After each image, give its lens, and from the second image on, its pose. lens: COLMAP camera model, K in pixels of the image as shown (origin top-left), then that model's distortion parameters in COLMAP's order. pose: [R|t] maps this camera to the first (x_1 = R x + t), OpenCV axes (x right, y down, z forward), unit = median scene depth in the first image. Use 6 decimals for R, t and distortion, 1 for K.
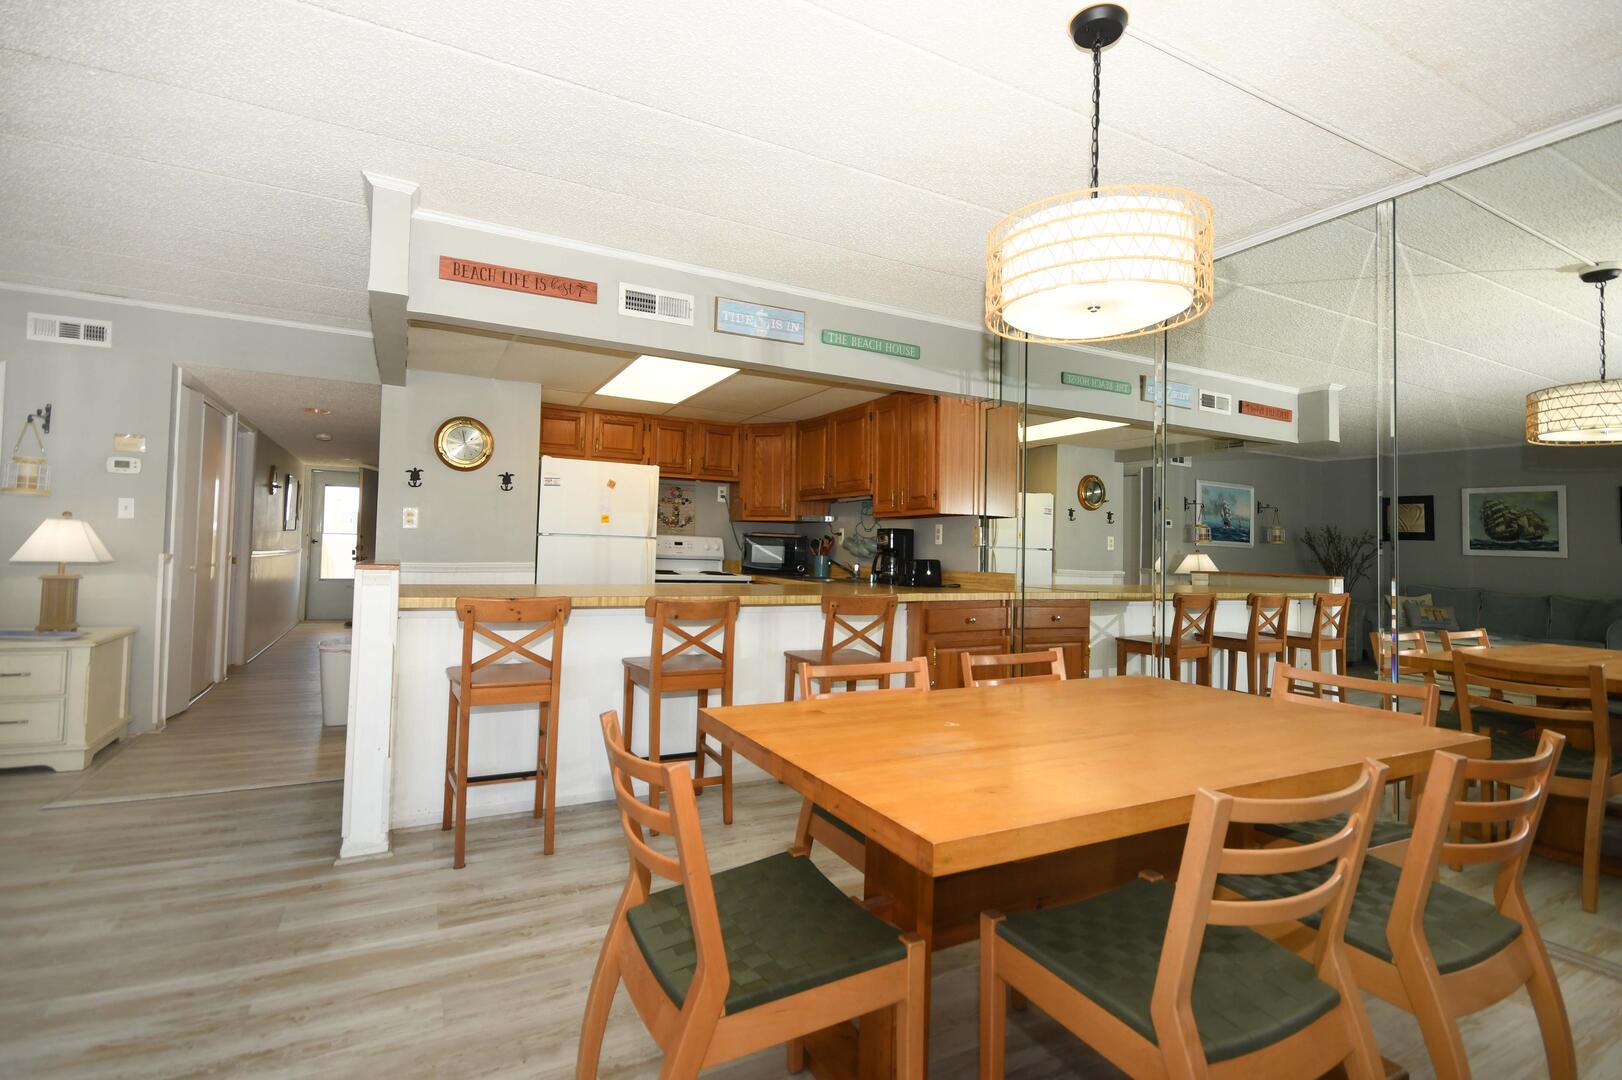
lens RADIAL K [[761.8, 0, 809.8], [0, 761.8, 529.2], [0, 0, 1]] dist [0.010156, -0.006692]
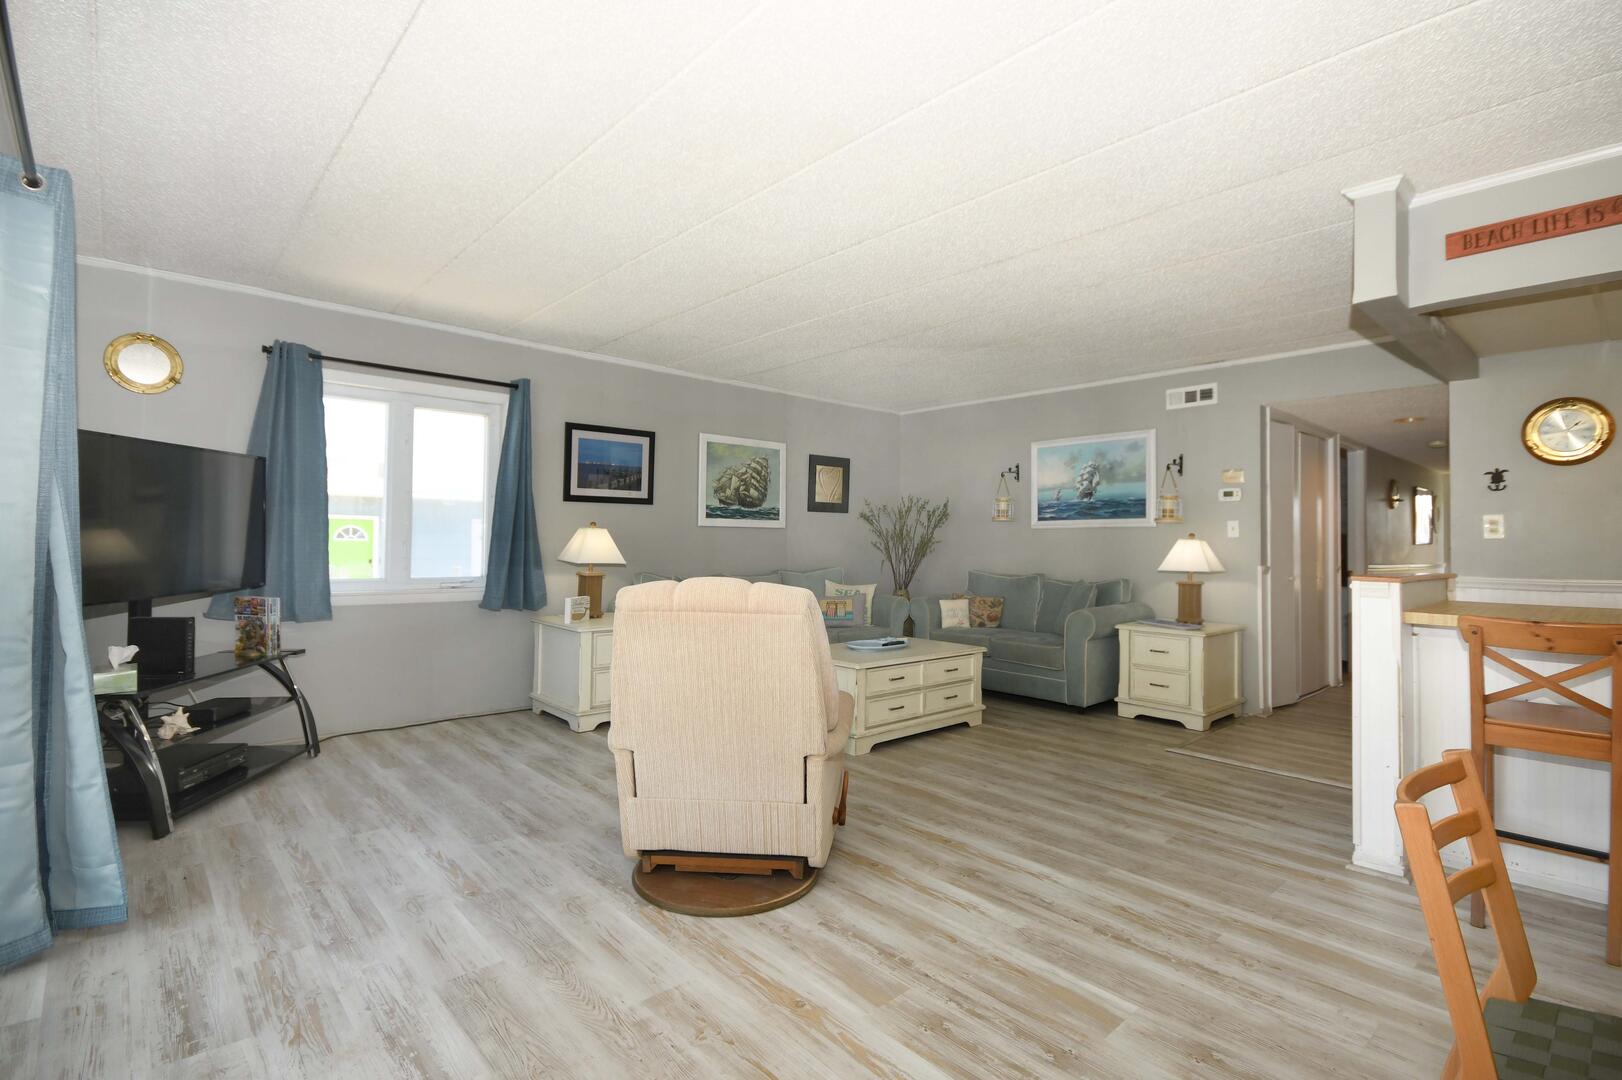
lens RADIAL K [[761.8, 0, 818.9], [0, 761.8, 538.1], [0, 0, 1]] dist [0.010156, -0.006692]
pose [[0.252676, -0.030001, -0.967086, 0.194214], [0.022413, 0.999432, -0.025148, 0.004703], [0.967291, -0.015321, 0.253205, 0.053511]]
